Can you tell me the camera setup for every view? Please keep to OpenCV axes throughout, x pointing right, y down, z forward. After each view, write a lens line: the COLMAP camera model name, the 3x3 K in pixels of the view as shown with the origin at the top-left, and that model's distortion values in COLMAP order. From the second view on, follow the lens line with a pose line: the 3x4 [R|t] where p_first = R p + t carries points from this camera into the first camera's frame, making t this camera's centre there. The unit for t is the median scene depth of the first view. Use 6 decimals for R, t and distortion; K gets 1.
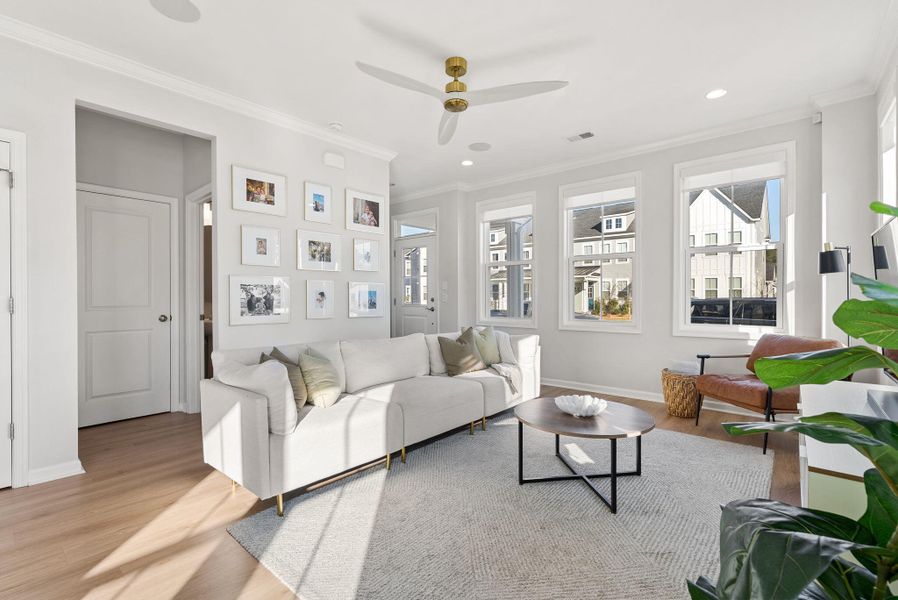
lens RADIAL K [[404.0, 0, 449.8], [0, 404.0, 299.7], [0, 0, 1]] dist [-0.011335, 0.000581]
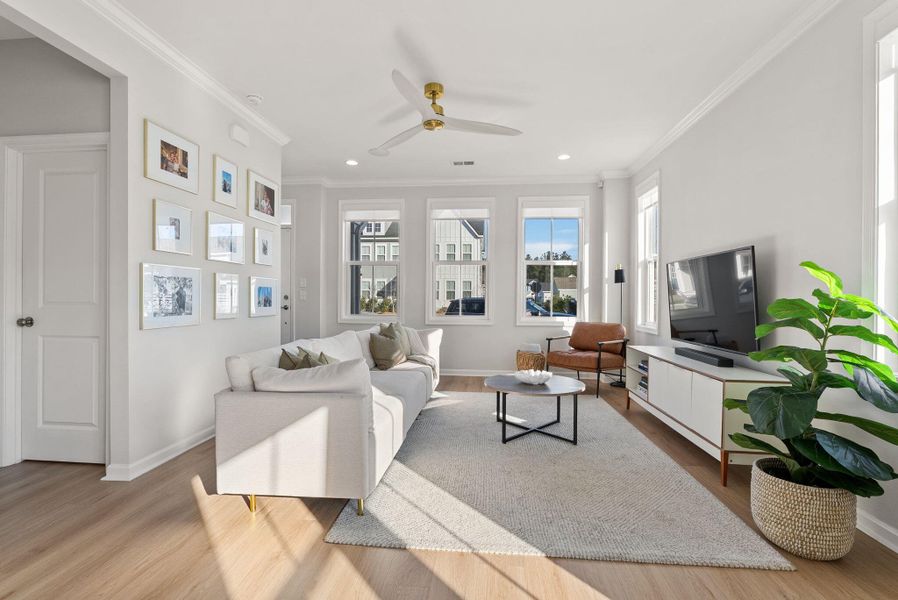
lens RADIAL K [[404.0, 0, 449.3], [0, 404.0, 299.8], [0, 0, 1]] dist [-0.011335, 0.000581]
pose [[0.818087, 0.004117, 0.575080, -0.463776], [-0.006336, 0.999978, 0.001854, 0.002696], [-0.575060, -0.005161, 0.818095, 0.040476]]
